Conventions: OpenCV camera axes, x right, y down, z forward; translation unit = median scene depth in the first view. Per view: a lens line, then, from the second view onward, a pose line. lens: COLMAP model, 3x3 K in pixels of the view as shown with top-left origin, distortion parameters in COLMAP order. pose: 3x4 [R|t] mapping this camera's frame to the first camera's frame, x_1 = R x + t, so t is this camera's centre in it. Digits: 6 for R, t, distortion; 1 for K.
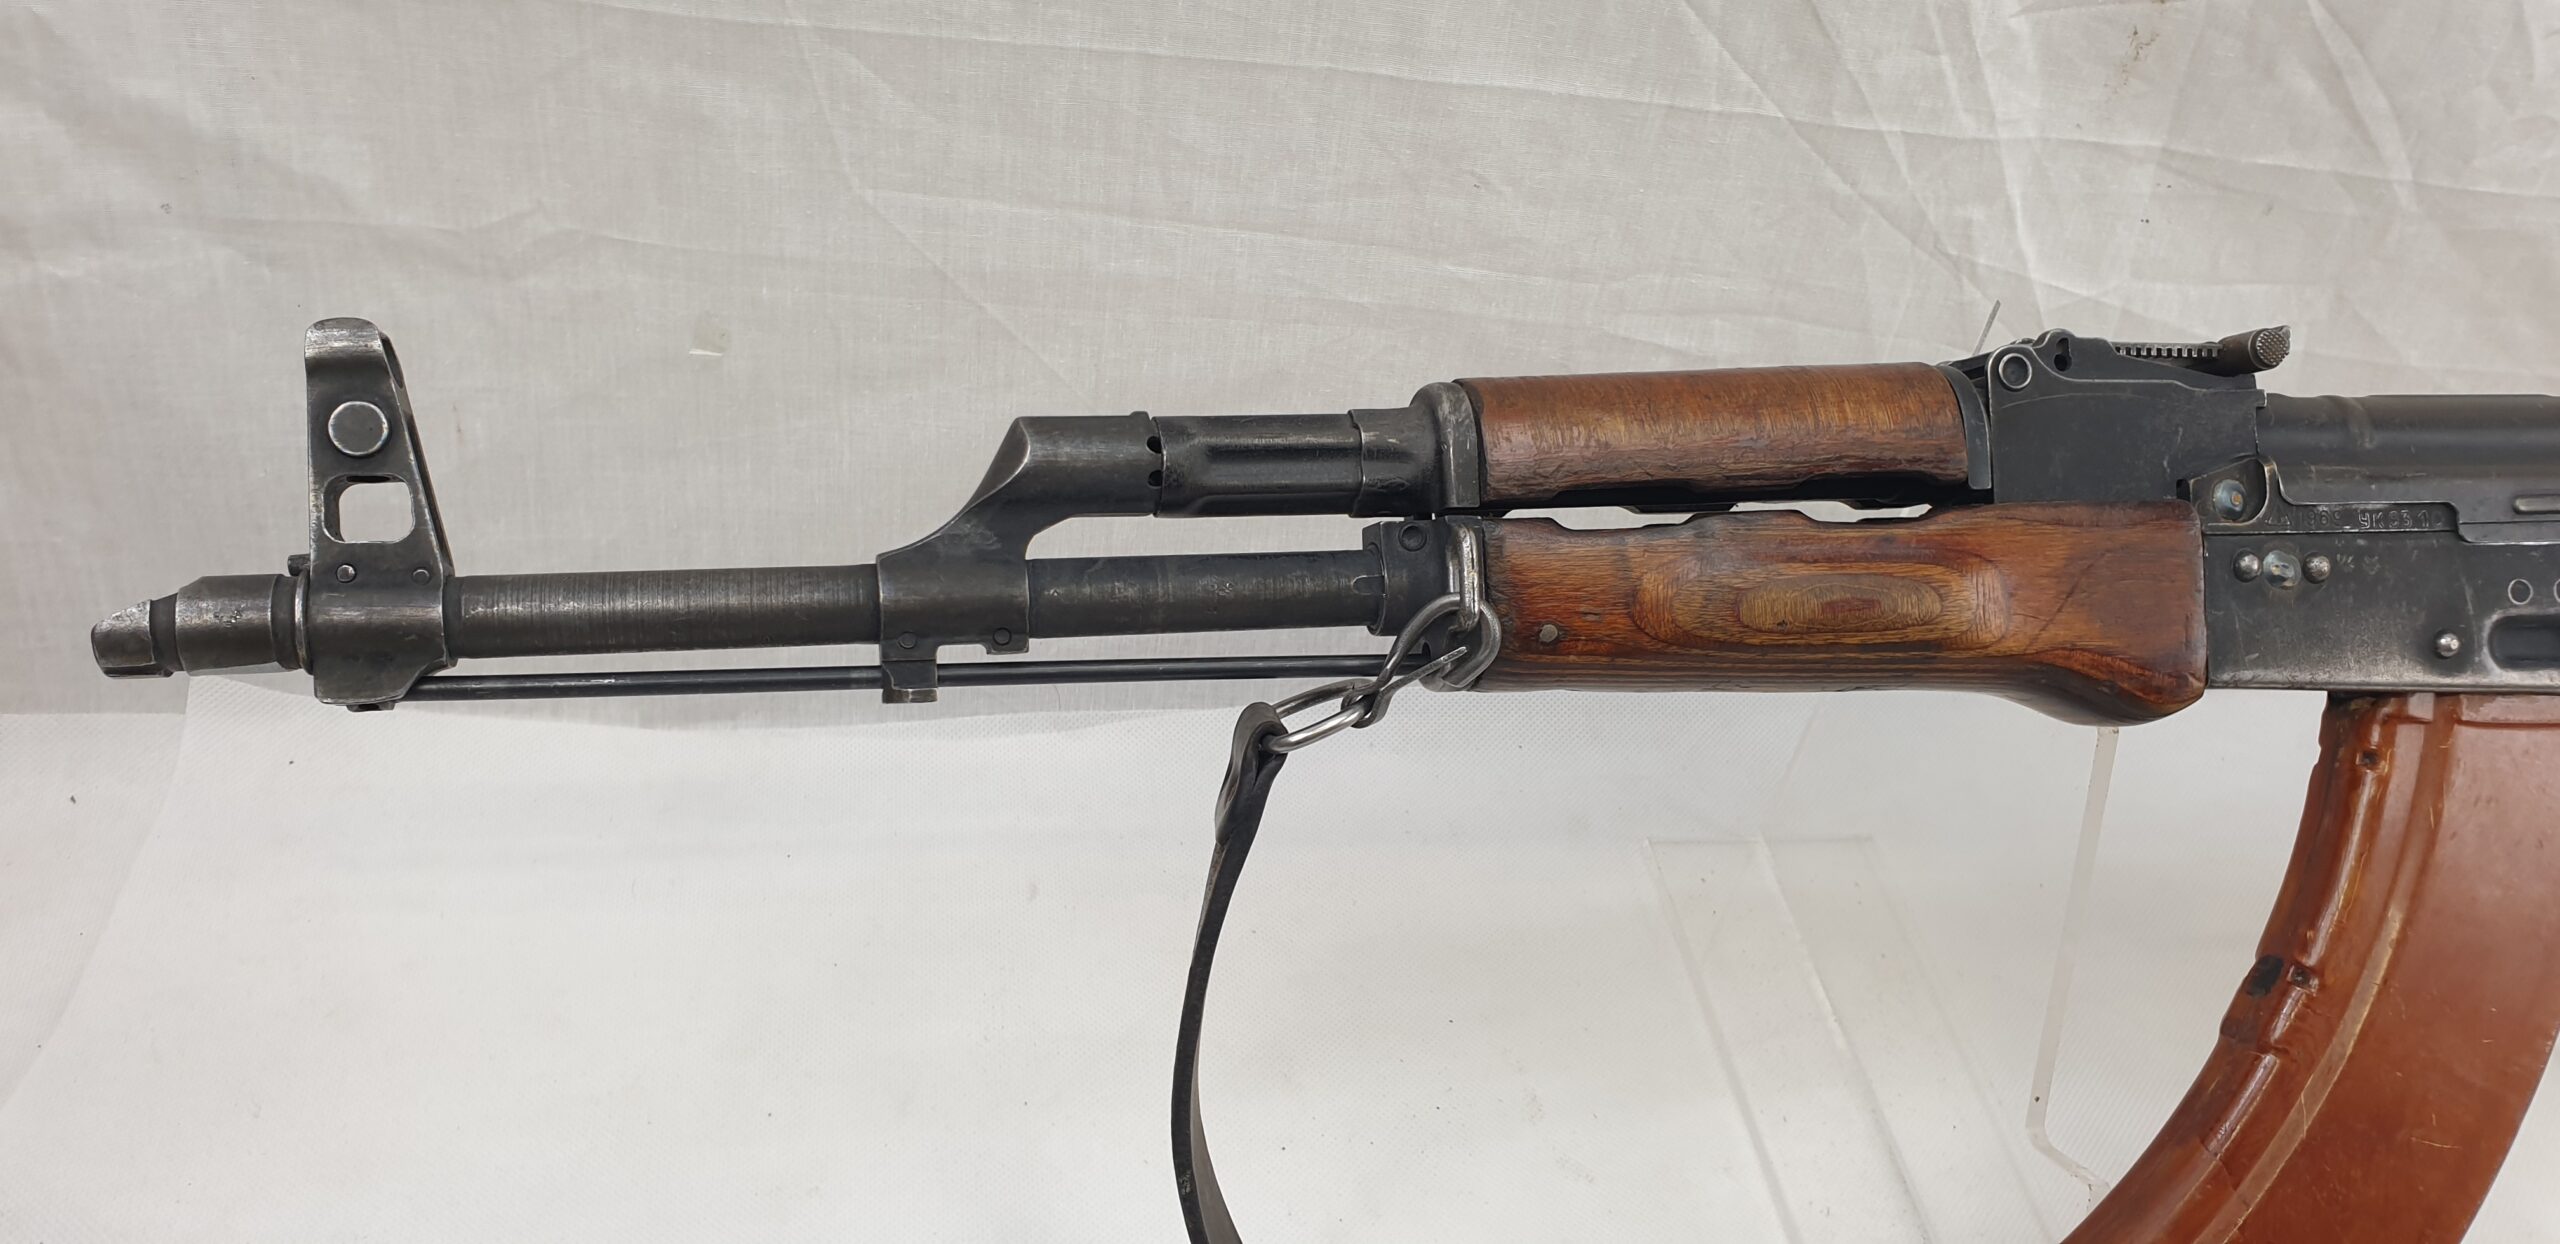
lens RADIAL K [[2014.3, 0, 1276.0], [0, 2014.3, 663.5], [0, 0, 1]] dist [0.005419, -0.013318]
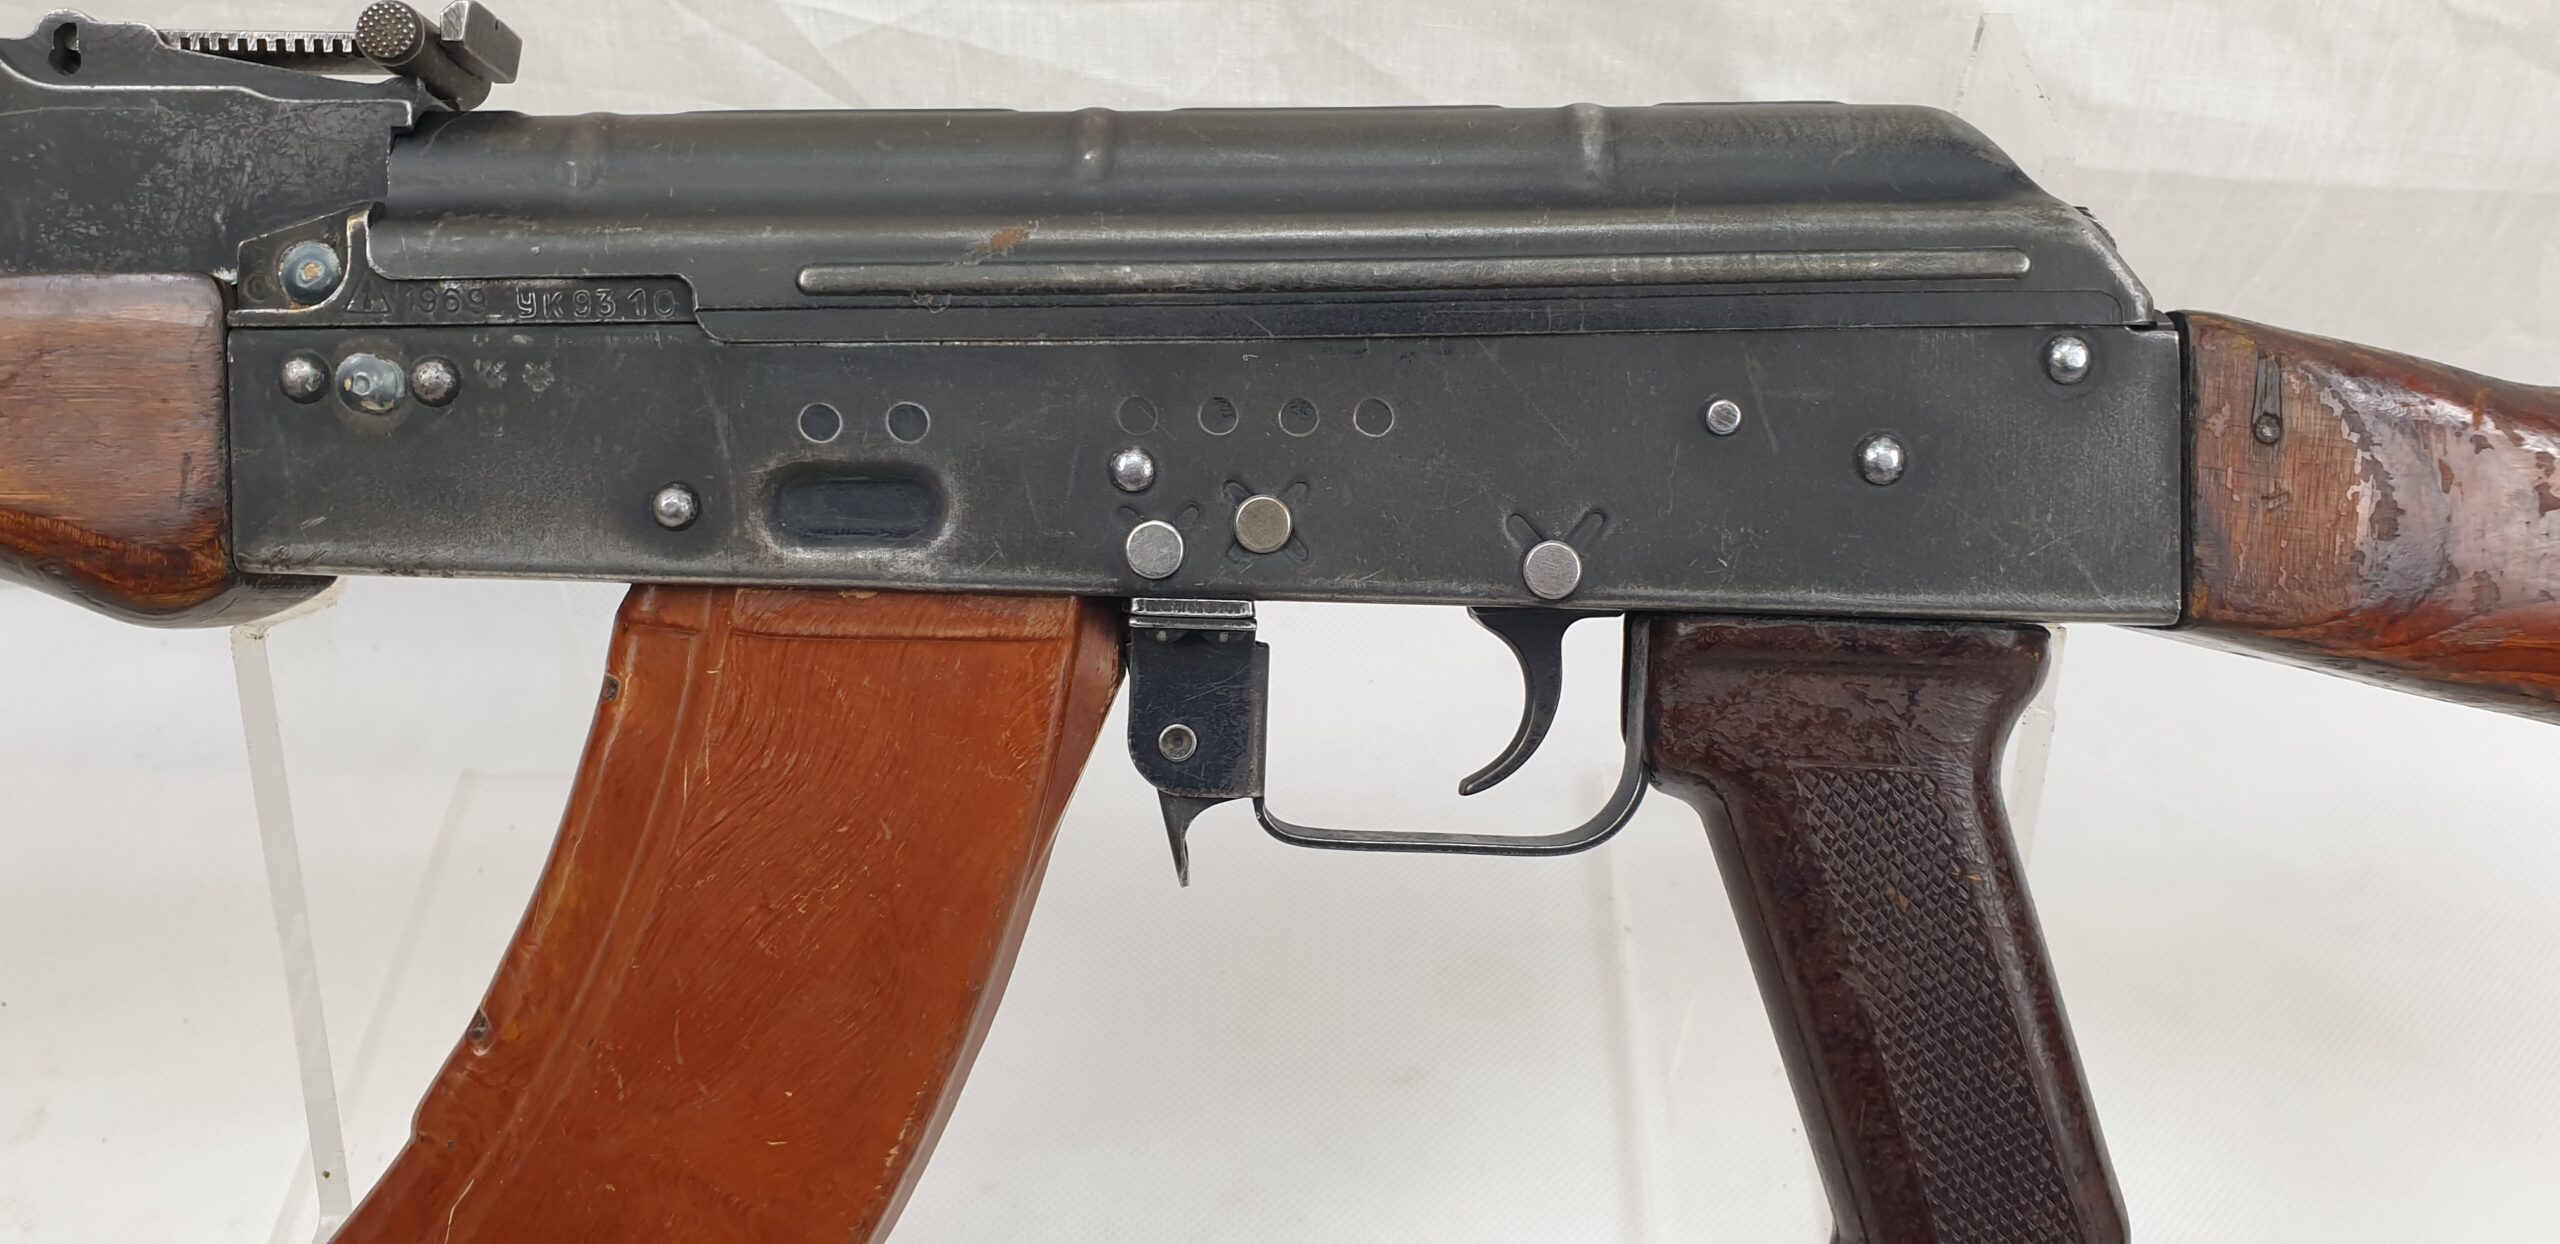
lens RADIAL K [[2014.3, 0, 1324.6], [0, 2014.3, 608.6], [0, 0, 1]] dist [0.005419, -0.013318]
pose [[0.985138, 0.016458, -0.170974, 0.811337], [-0.012595, 0.999641, 0.023652, 0.004476], [0.171302, -0.021147, 0.984992, 0.390792]]
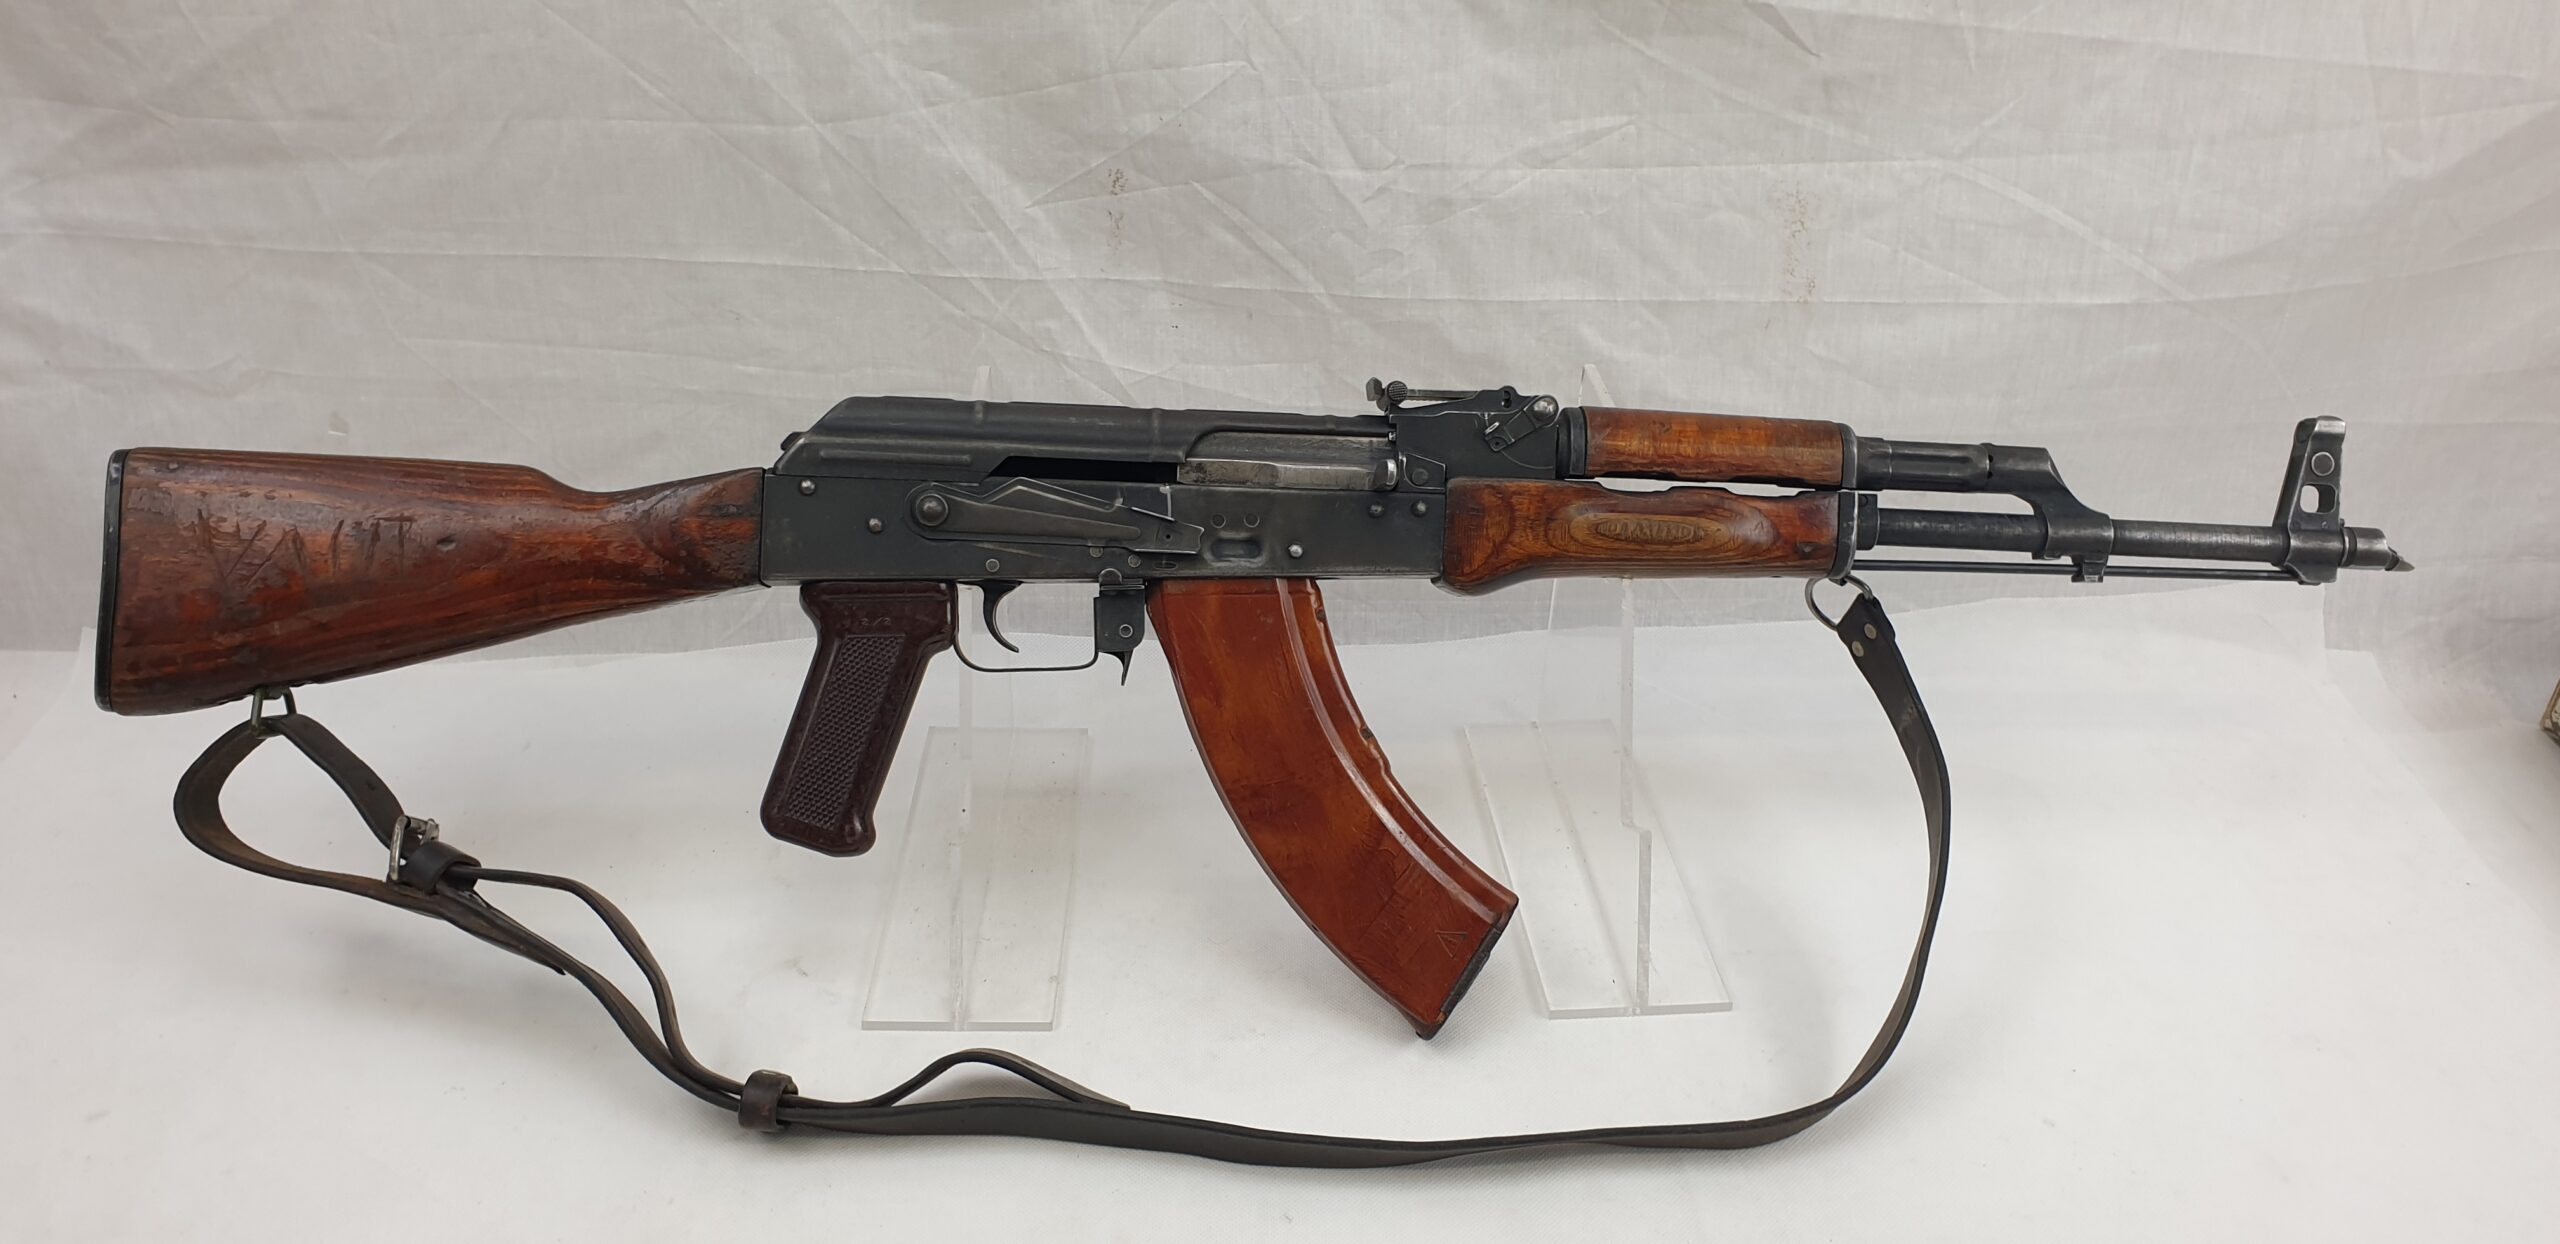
lens RADIAL K [[2014.3, 0, 1292.1], [0, 2014.3, 695.6], [0, 0, 1]] dist [0.005419, -0.013318]
pose [[0.988057, -0.026037, -0.151871, 0.909224], [0.007662, 0.992703, -0.120341, 0.331972], [0.153897, 0.117740, 0.981047, -0.673000]]
